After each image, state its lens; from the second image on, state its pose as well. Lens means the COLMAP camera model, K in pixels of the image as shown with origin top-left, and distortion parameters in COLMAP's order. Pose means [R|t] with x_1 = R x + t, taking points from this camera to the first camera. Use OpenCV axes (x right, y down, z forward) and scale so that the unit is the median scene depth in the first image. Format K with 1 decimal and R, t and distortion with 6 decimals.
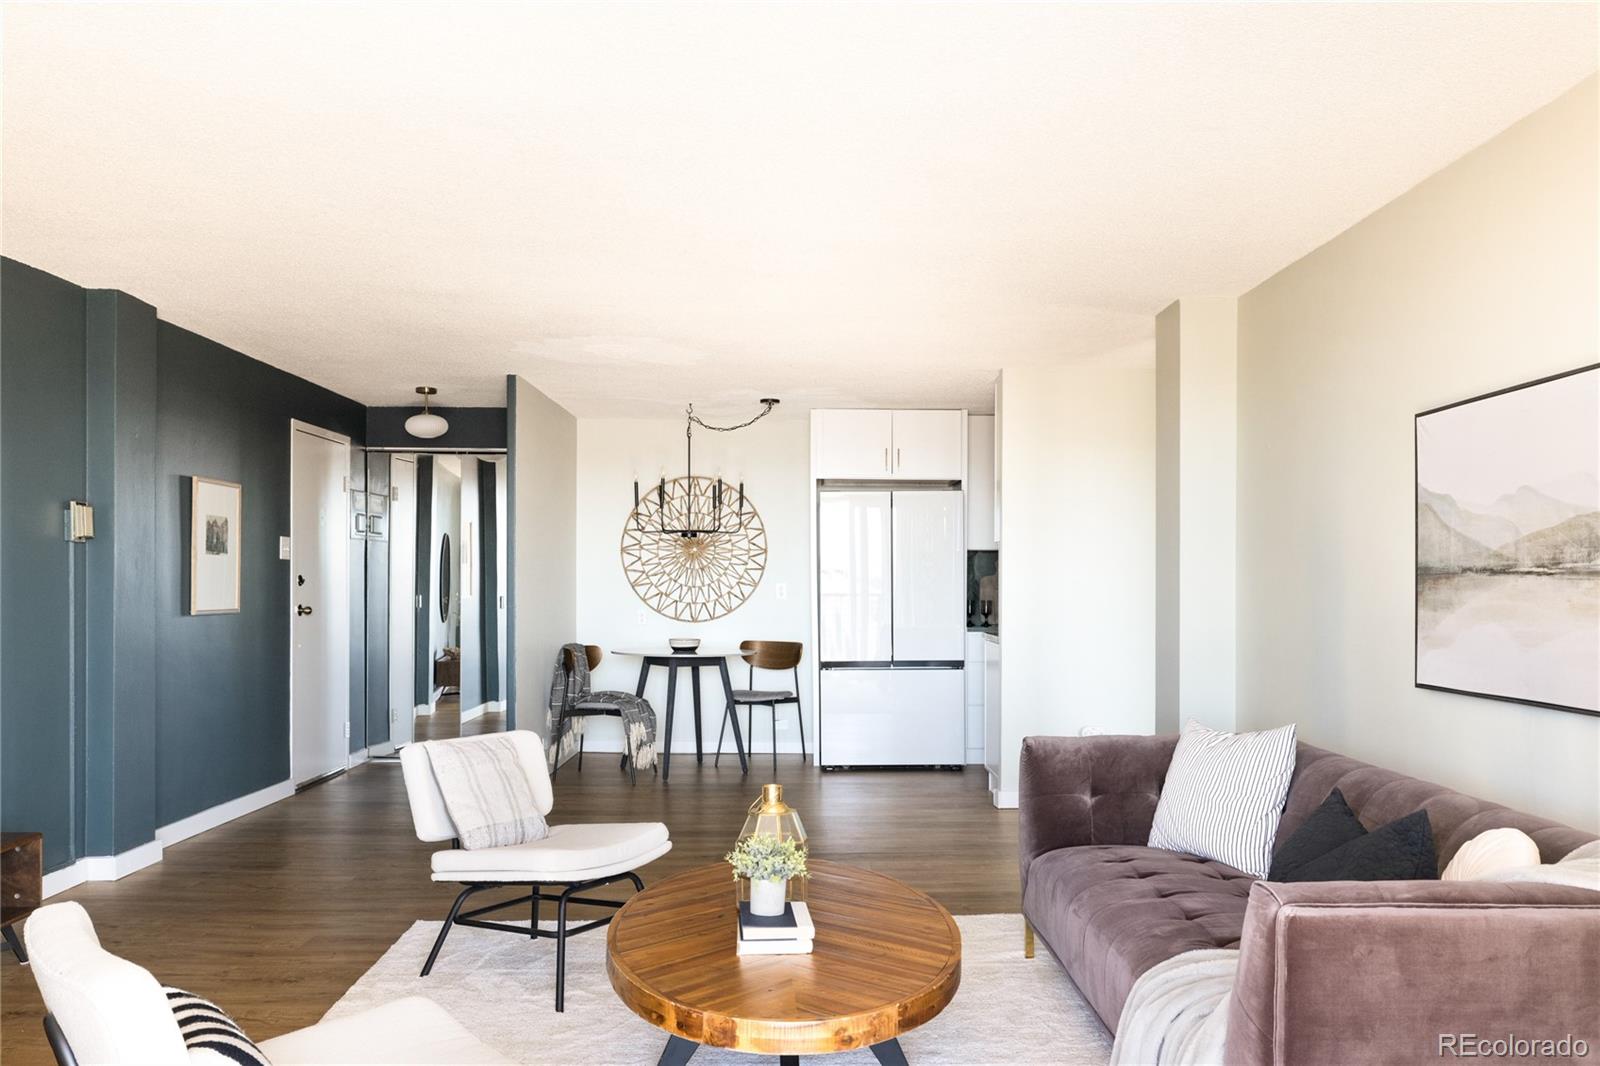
lens RADIAL K [[1290.4, 0, 802.5], [0, 1290.4, 570.3], [0, 0, 1]] dist [-0.002638, 0.000608]
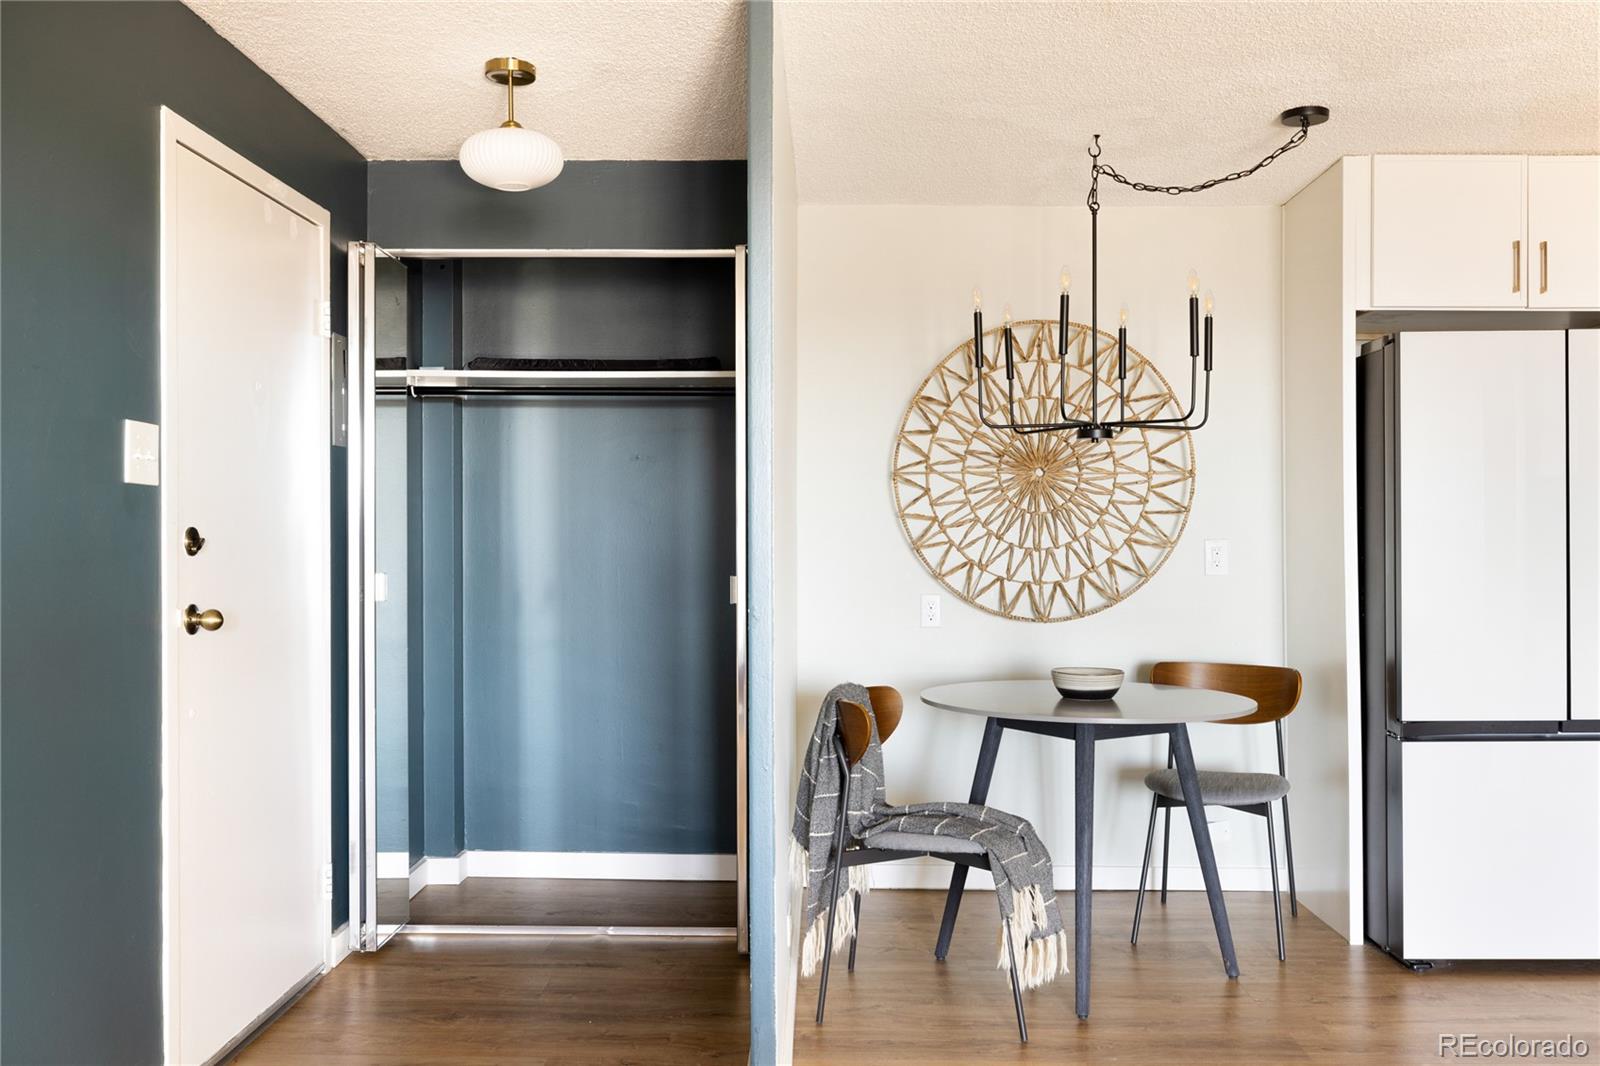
lens RADIAL K [[1401.6, 0, 803.3], [0, 1401.6, 532.9], [0, 0, 1]] dist [-0.010558, -0.005348]
pose [[0.999251, -0.002906, -0.038589, -0.152440], [0.003207, 0.999965, 0.007726, 0.002325], [0.038566, -0.007844, 0.999225, 0.468566]]
